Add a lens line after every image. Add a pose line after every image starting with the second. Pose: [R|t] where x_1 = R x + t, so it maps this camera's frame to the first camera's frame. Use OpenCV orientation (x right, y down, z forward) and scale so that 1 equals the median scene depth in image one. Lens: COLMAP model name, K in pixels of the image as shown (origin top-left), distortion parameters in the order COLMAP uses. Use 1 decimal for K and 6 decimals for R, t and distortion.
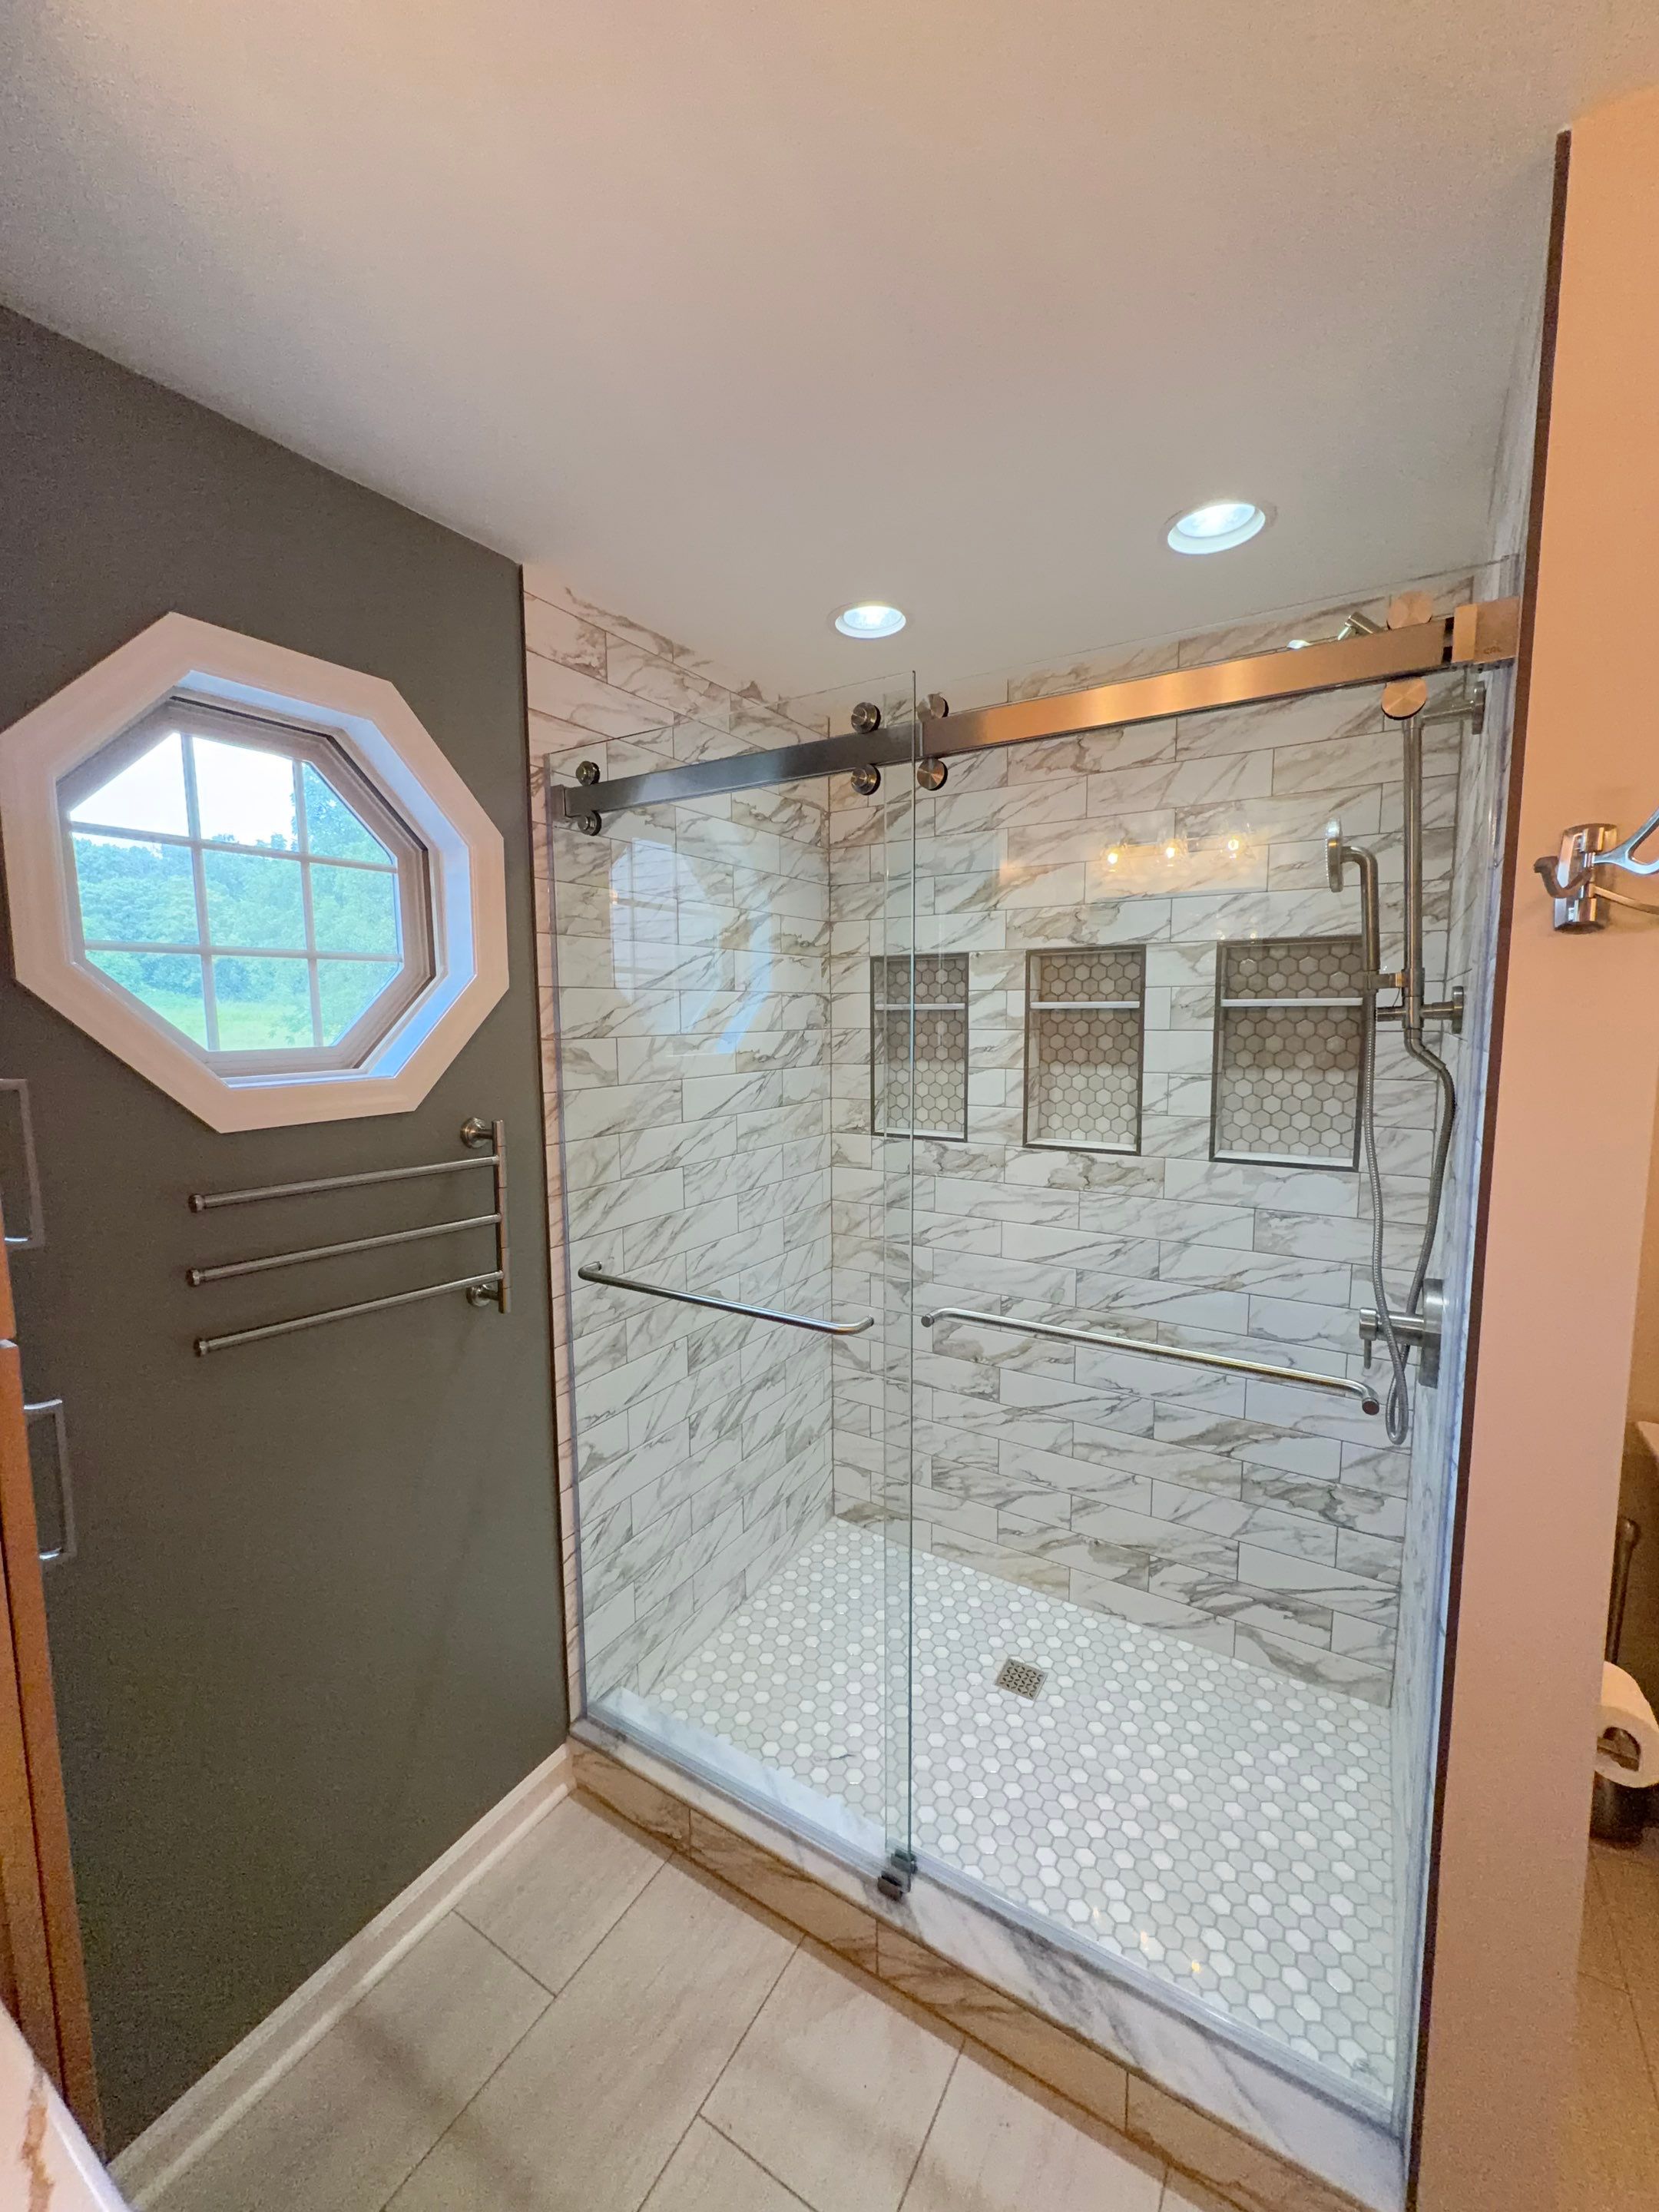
lens RADIAL K [[880.5, 0, 830.8], [0, 880.5, 1107.7], [0, 0, 1]] dist [0.001132, -0.000205]
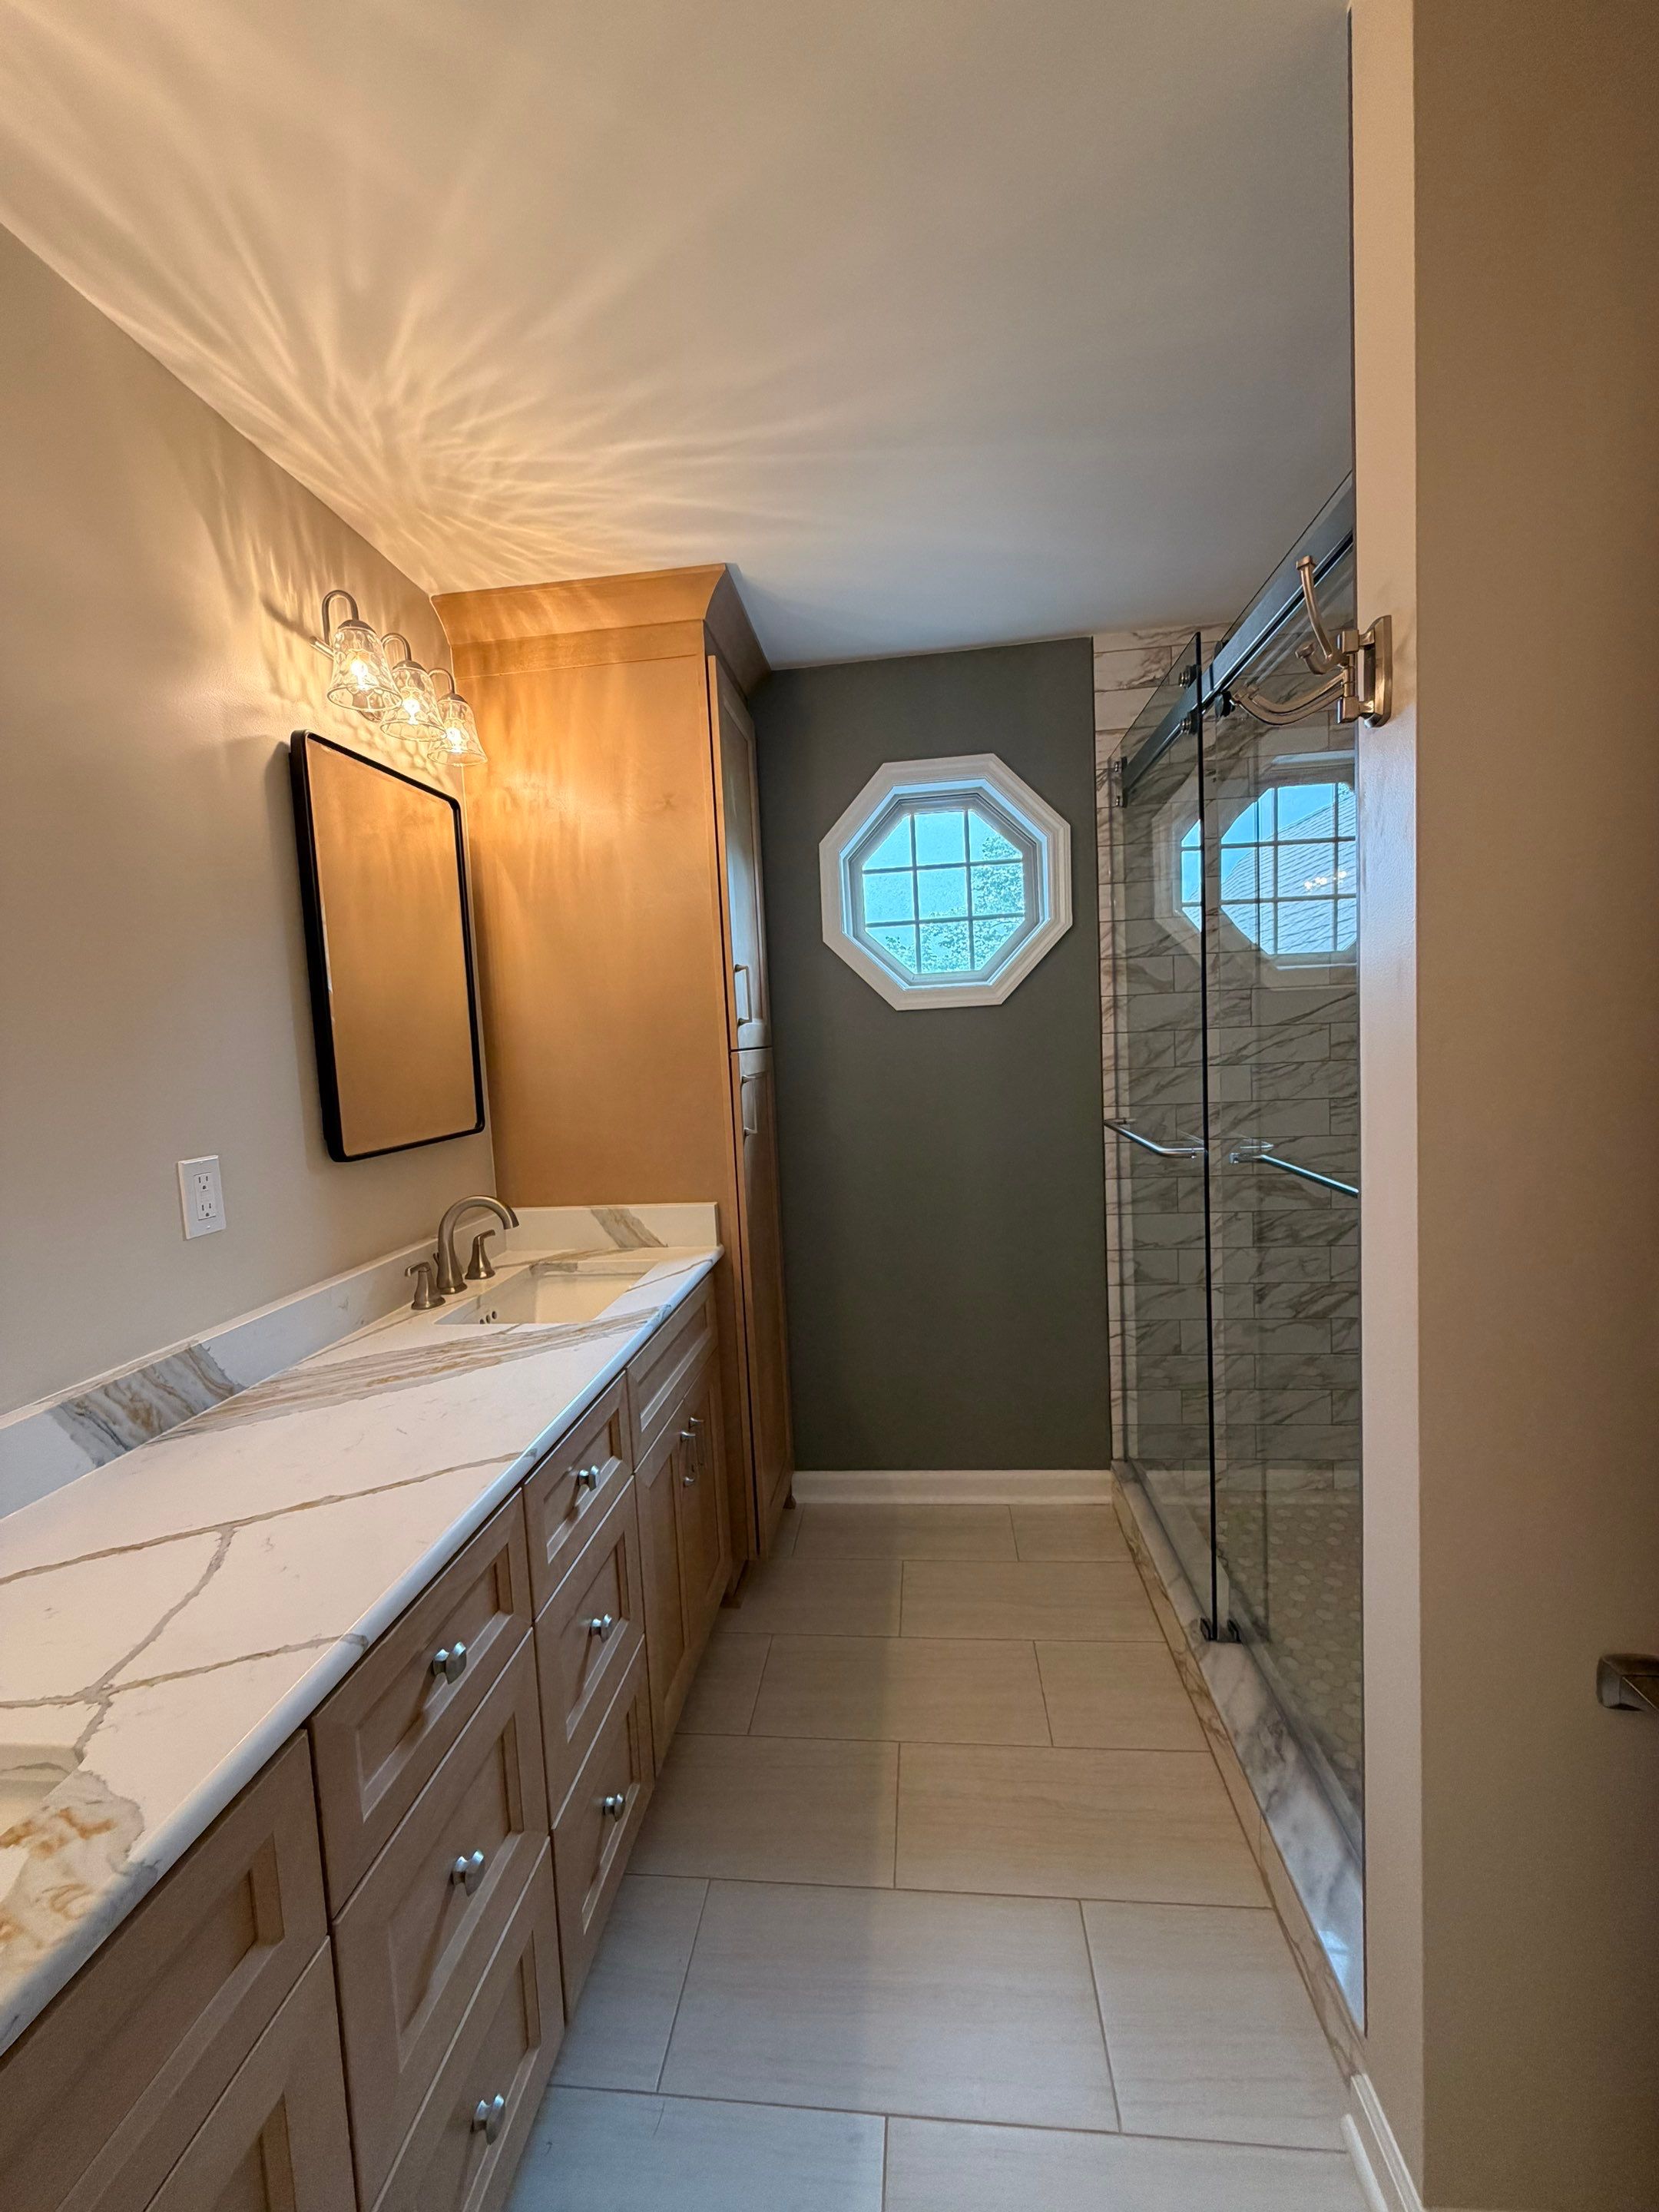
lens RADIAL K [[880.5, 0, 827.7], [0, 880.5, 1101.2], [0, 0, 1]] dist [0.001132, -0.000205]
pose [[0.428610, 0.057391, -0.901665, 0.728247], [-0.052633, 0.997872, 0.038495, 0.112380], [0.901955, 0.030958, 0.430718, -0.012746]]
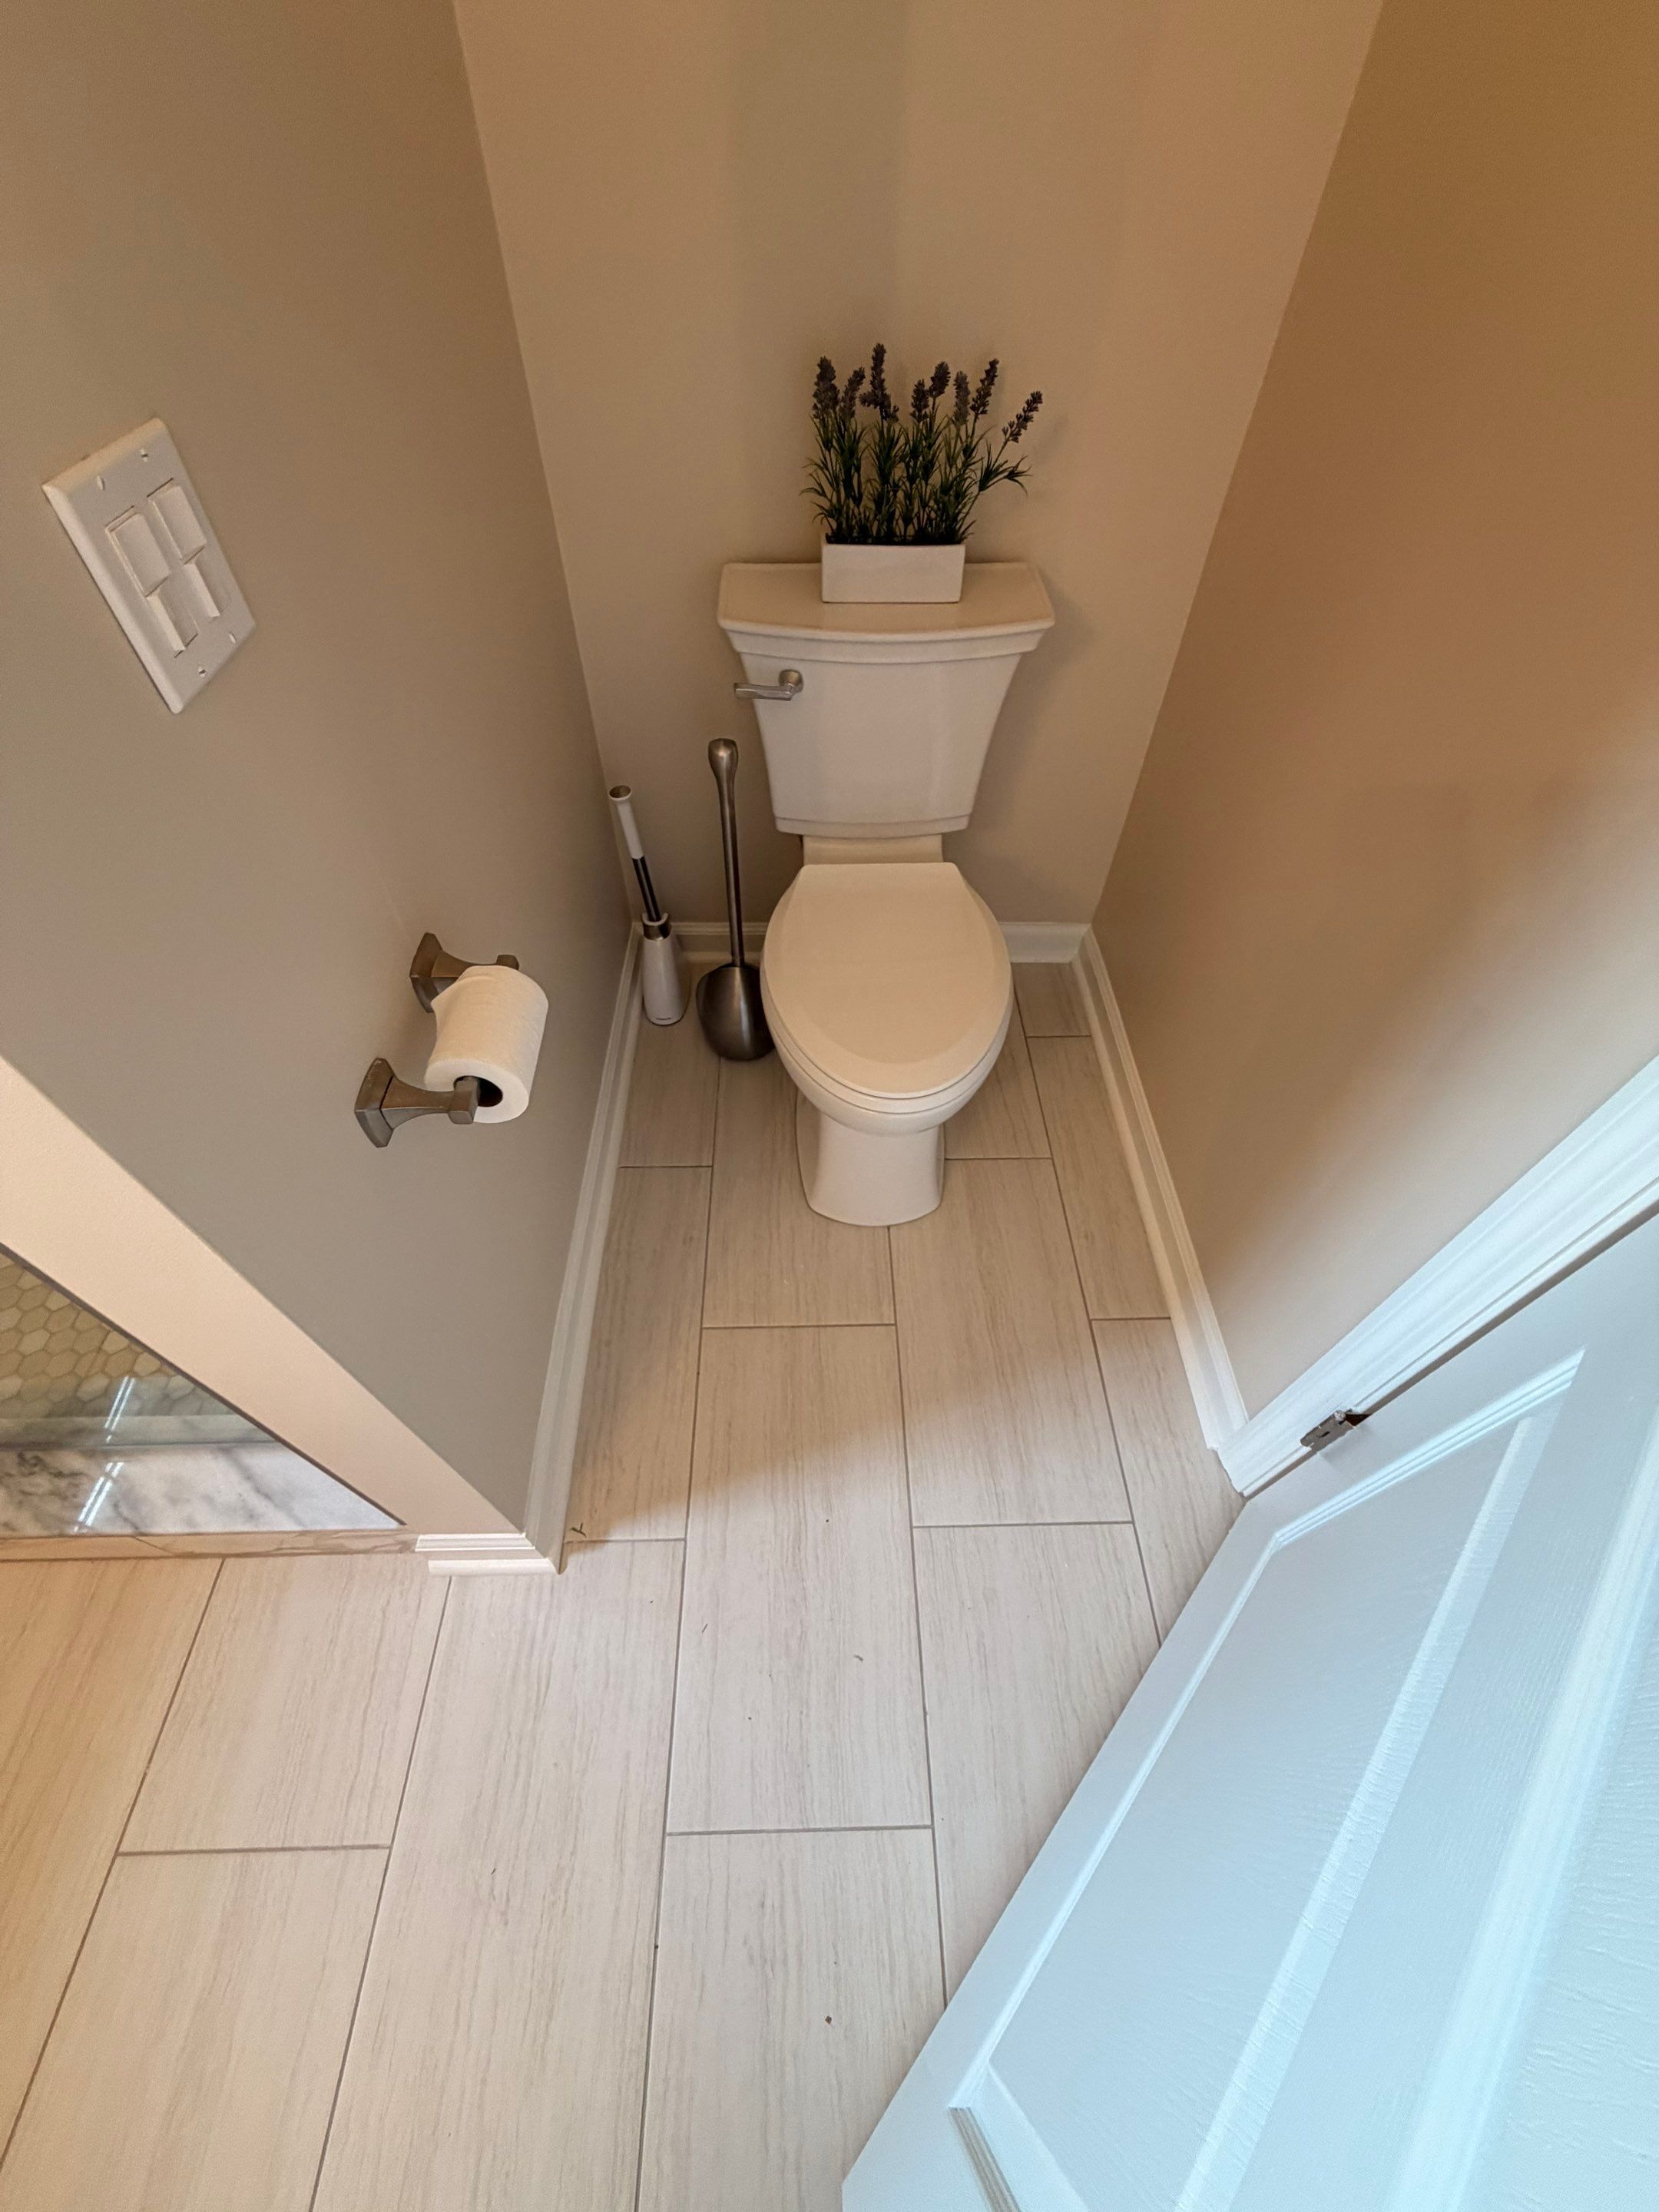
lens RADIAL K [[880.5, 0, 827.8], [0, 880.5, 1100.4], [0, 0, 1]] dist [0.001132, -0.000205]
pose [[0.841319, -0.407788, 0.354812, 0.528434], [0.036646, 0.697923, 0.715234, 0.143035], [-0.539295, -0.588738, 0.602120, 0.252332]]
